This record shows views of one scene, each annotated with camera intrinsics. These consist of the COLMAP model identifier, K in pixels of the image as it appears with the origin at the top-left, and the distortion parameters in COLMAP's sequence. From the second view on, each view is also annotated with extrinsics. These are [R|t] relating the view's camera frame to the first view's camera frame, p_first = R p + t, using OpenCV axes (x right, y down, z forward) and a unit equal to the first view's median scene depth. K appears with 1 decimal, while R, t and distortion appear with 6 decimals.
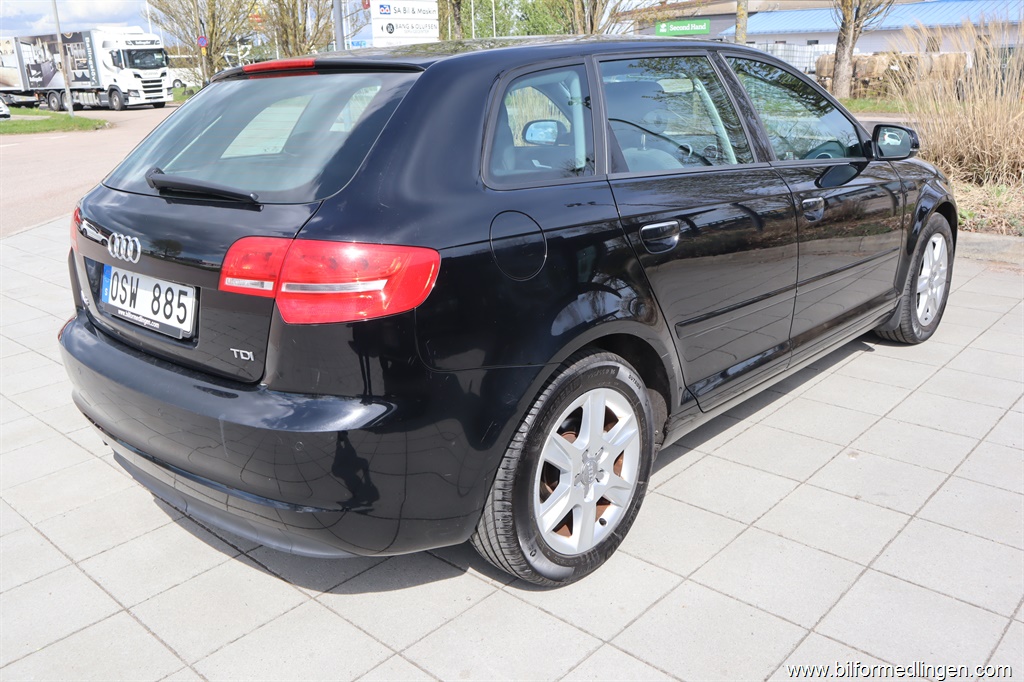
lens RADIAL K [[862.6, 0, 515.3], [0, 862.6, 341.9], [0, 0, 1]] dist [-0.053443, 0.002597]
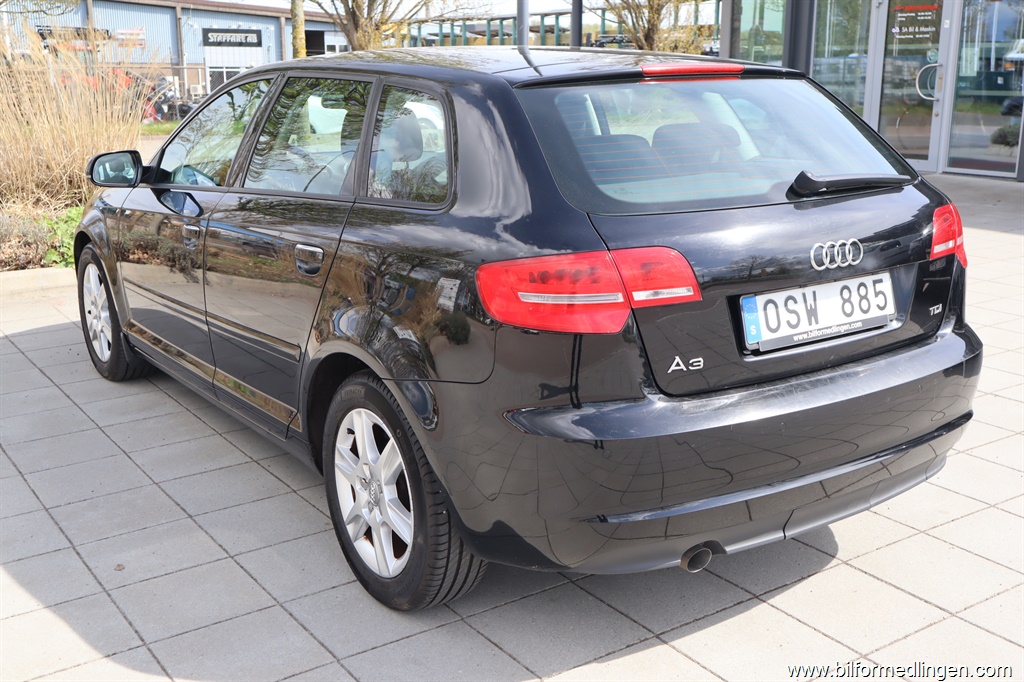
lens RADIAL K [[1135.3, 0, 515.8], [0, 1135.3, 344.6], [0, 0, 1]] dist [0.076459, 0.000000]
pose [[0.201294, -0.201835, 0.958511, -1.757616], [0.289055, 0.947204, 0.138750, -0.293363], [-0.935910, 0.249133, 0.249008, 1.038196]]
